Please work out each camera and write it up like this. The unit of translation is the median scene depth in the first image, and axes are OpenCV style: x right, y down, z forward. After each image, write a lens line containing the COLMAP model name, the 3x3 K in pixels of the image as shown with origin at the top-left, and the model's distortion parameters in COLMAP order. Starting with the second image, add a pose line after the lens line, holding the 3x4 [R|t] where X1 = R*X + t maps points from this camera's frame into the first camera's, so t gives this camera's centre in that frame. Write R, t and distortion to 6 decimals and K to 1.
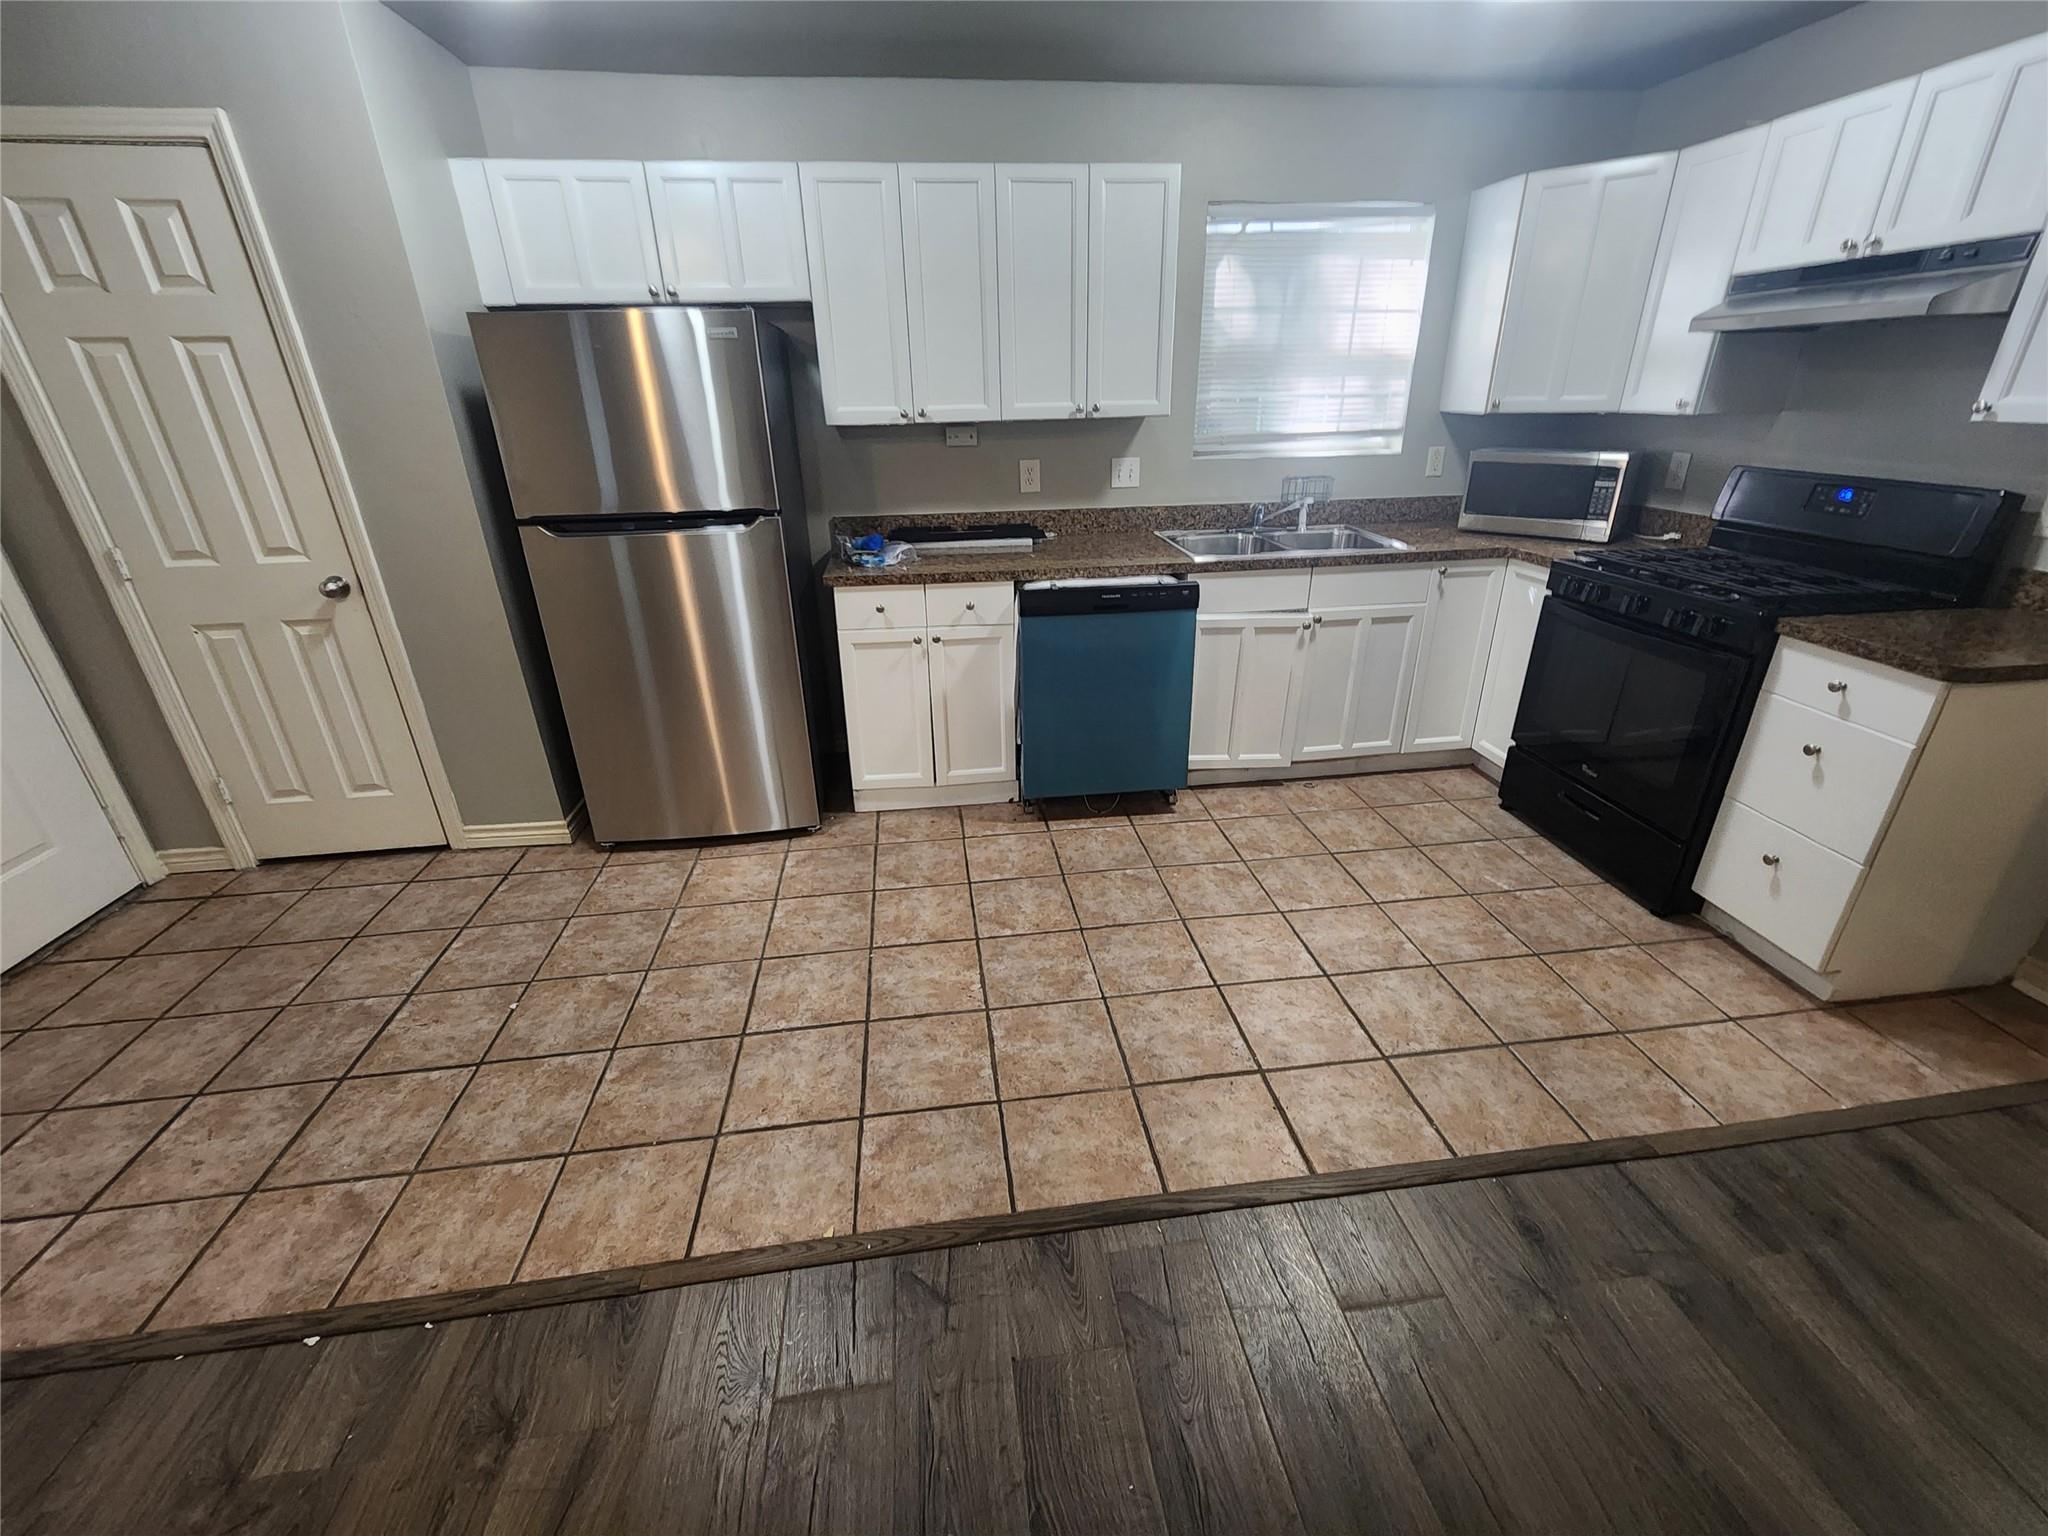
lens RADIAL K [[844.2, 0, 1032.4], [0, 844.2, 768.2], [0, 0, 1]] dist [0.001756, -0.000420]
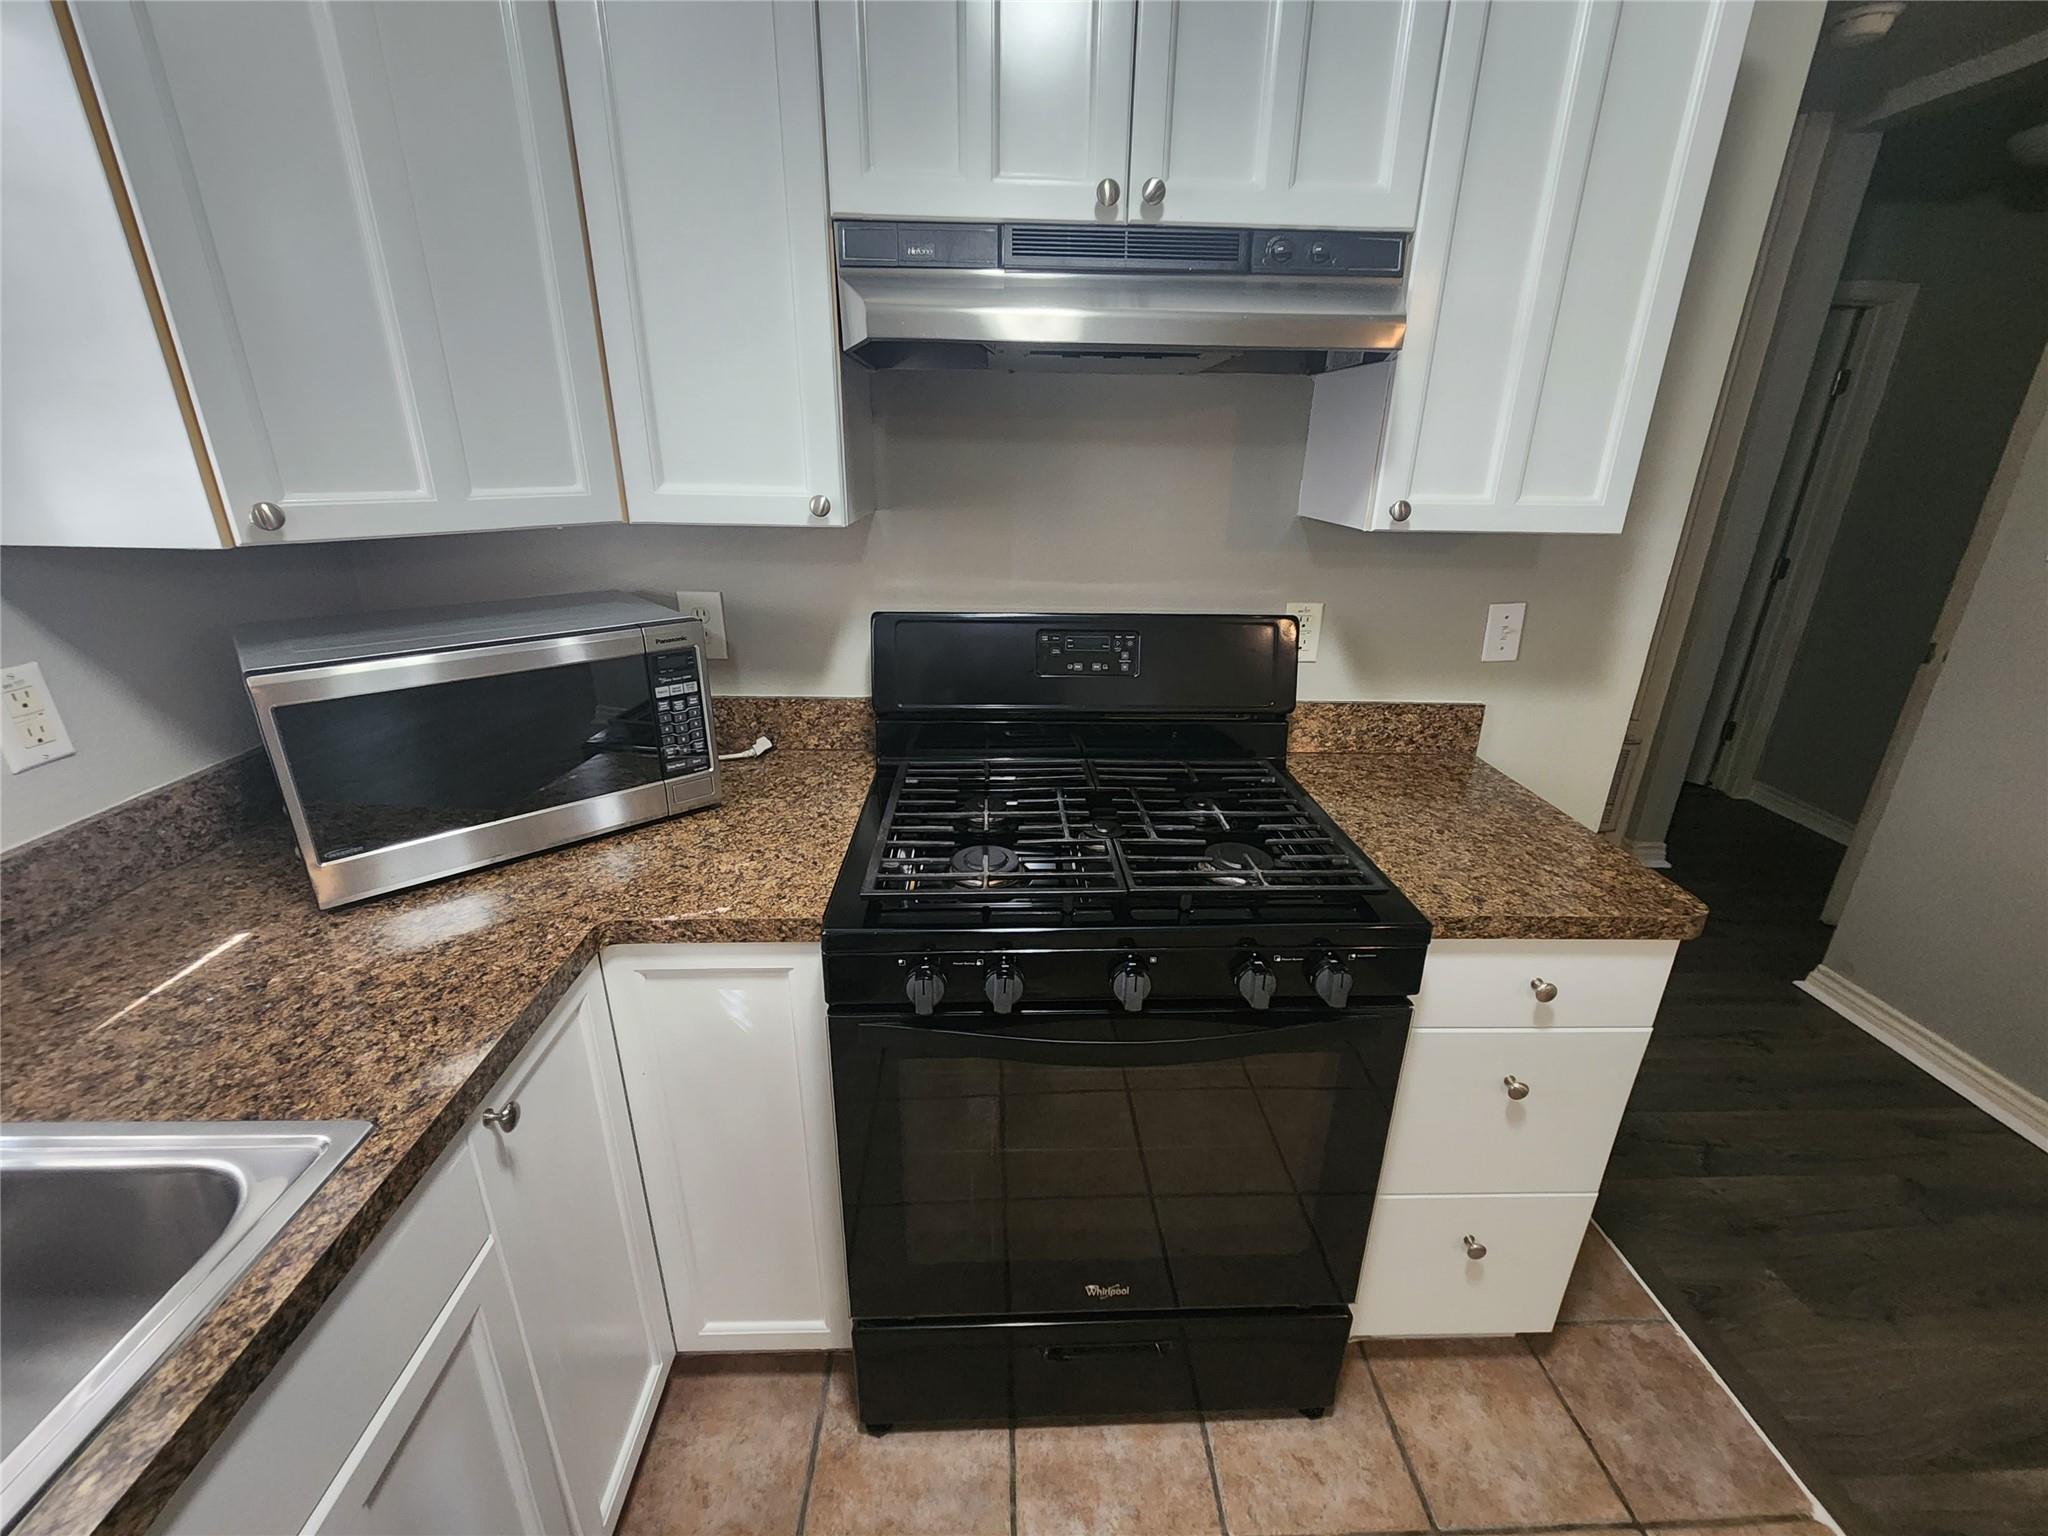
lens RADIAL K [[844.2, 0, 1026.5], [0, 844.2, 763.4], [0, 0, 1]] dist [0.001756, -0.000420]
pose [[0.093555, -0.327710, 0.940135, 0.314437], [0.392886, 0.879796, 0.267580, -0.375951], [-0.914816, 0.344332, 0.211062, 0.828689]]
